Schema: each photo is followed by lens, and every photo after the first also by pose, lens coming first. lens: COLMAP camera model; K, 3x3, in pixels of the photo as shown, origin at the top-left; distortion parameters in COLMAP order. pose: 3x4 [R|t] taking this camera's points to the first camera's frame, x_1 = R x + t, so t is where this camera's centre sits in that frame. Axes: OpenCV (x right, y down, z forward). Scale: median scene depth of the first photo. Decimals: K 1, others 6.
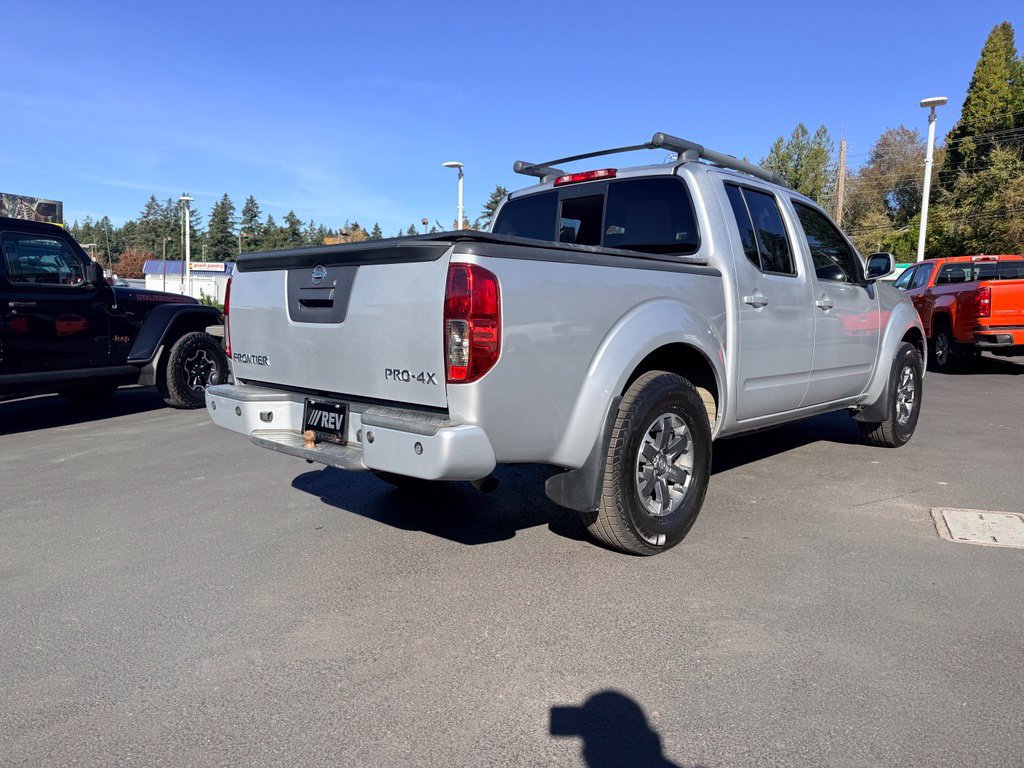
lens RADIAL K [[724.5, 0, 517.2], [0, 724.5, 388.9], [0, 0, 1]] dist [0.035171, -0.038221]
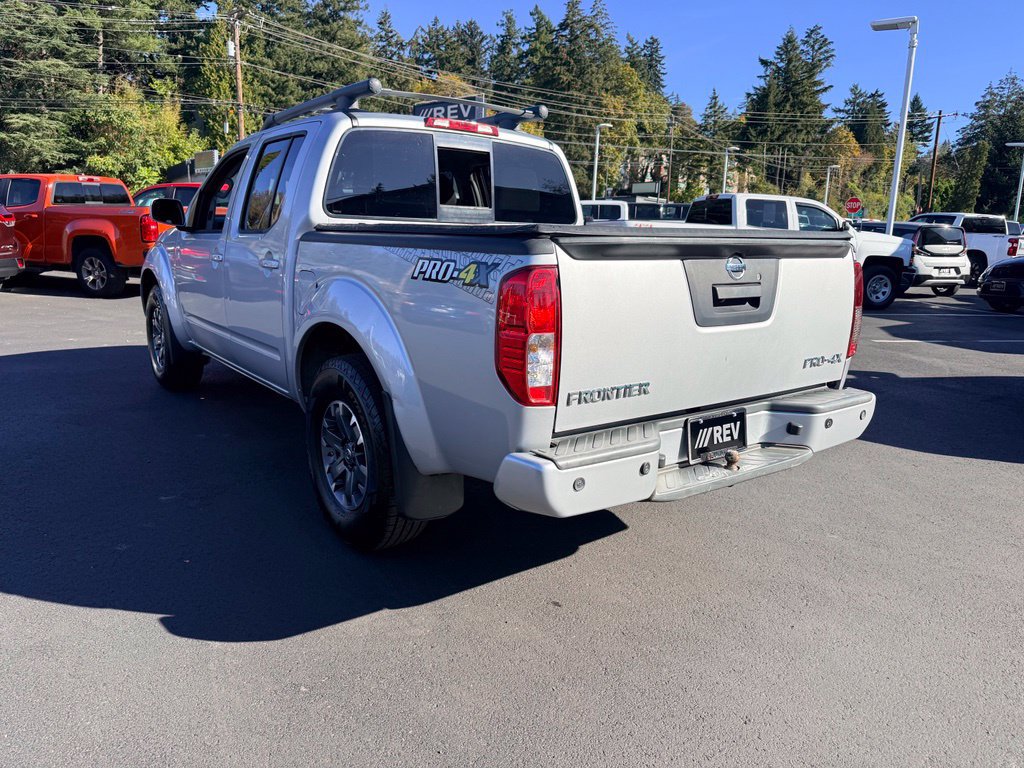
lens RADIAL K [[724.5, 0, 506.5], [0, 724.5, 385.4], [0, 0, 1]] dist [0.035171, -0.038221]
pose [[0.170138, -0.206253, 0.963594, -1.007683], [0.081487, 0.977446, 0.194830, -0.182514], [-0.982045, 0.045373, 0.183108, 0.968861]]
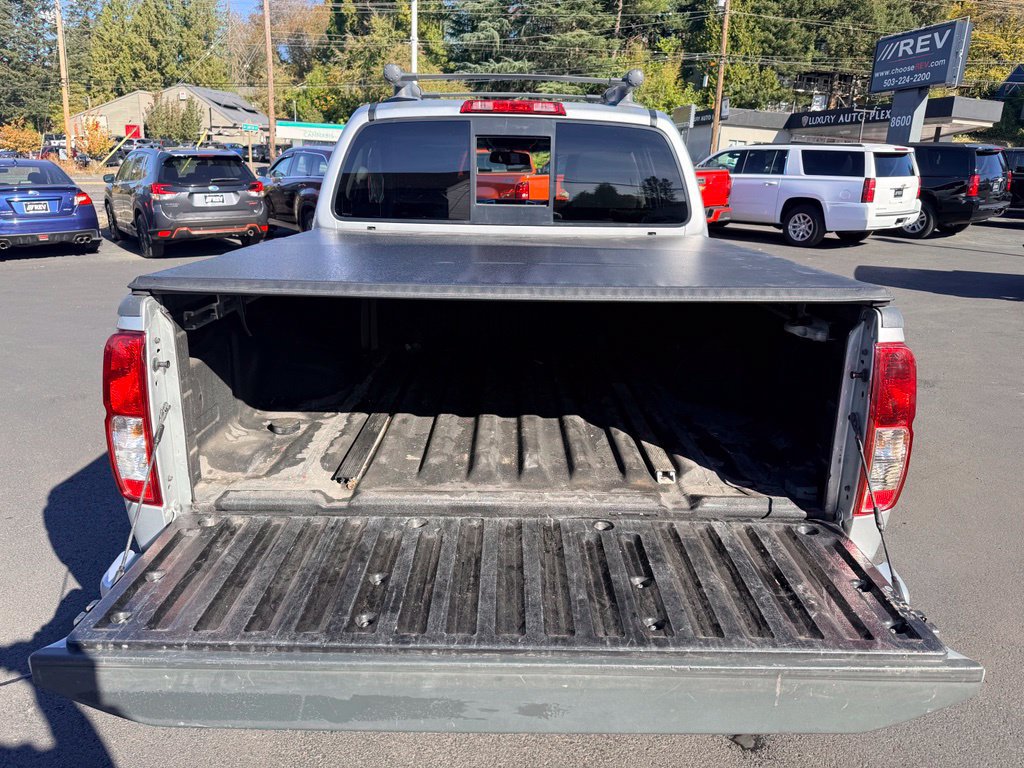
lens RADIAL K [[724.5, 0, 514.9], [0, 724.5, 377.8], [0, 0, 1]] dist [0.035171, -0.038221]
pose [[0.718082, -0.183368, 0.671368, -0.550735], [0.059748, 0.977347, 0.203034, -0.211251], [-0.693389, -0.105682, 0.712771, 0.539186]]
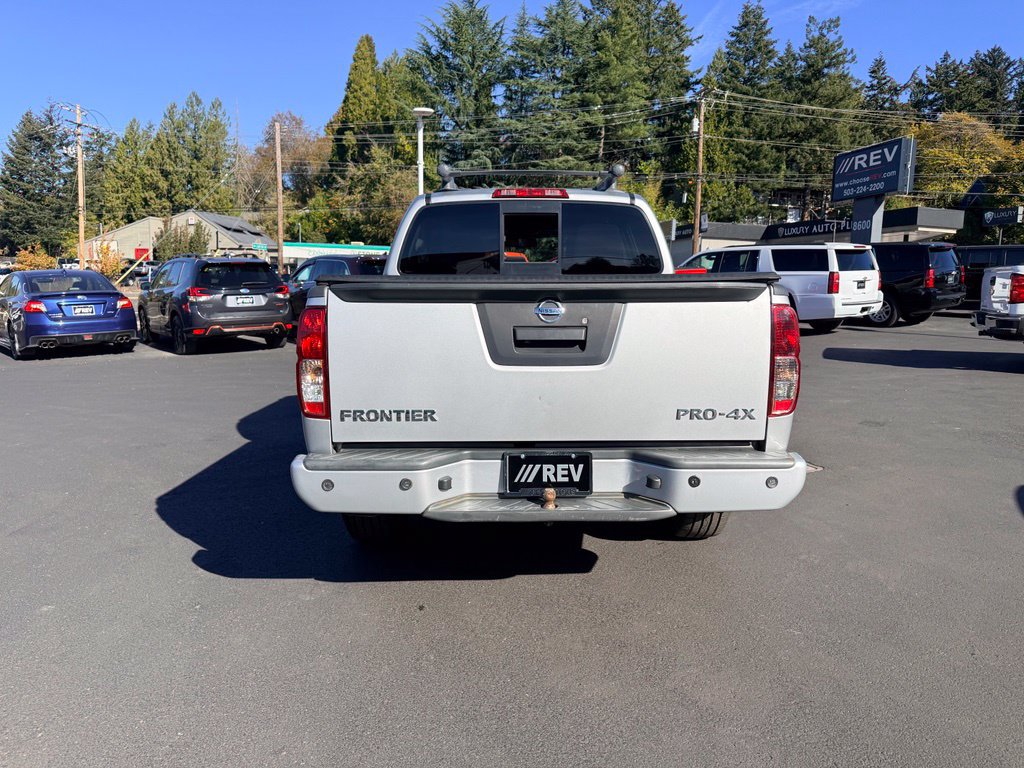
lens RADIAL K [[724.5, 0, 515.7], [0, 724.5, 385.7], [0, 0, 1]] dist [0.035171, -0.038221]
pose [[0.709705, -0.102404, 0.697017, -0.799497], [0.080057, 0.994693, 0.064624, -0.110570], [-0.699935, 0.009937, 0.714137, 0.355076]]
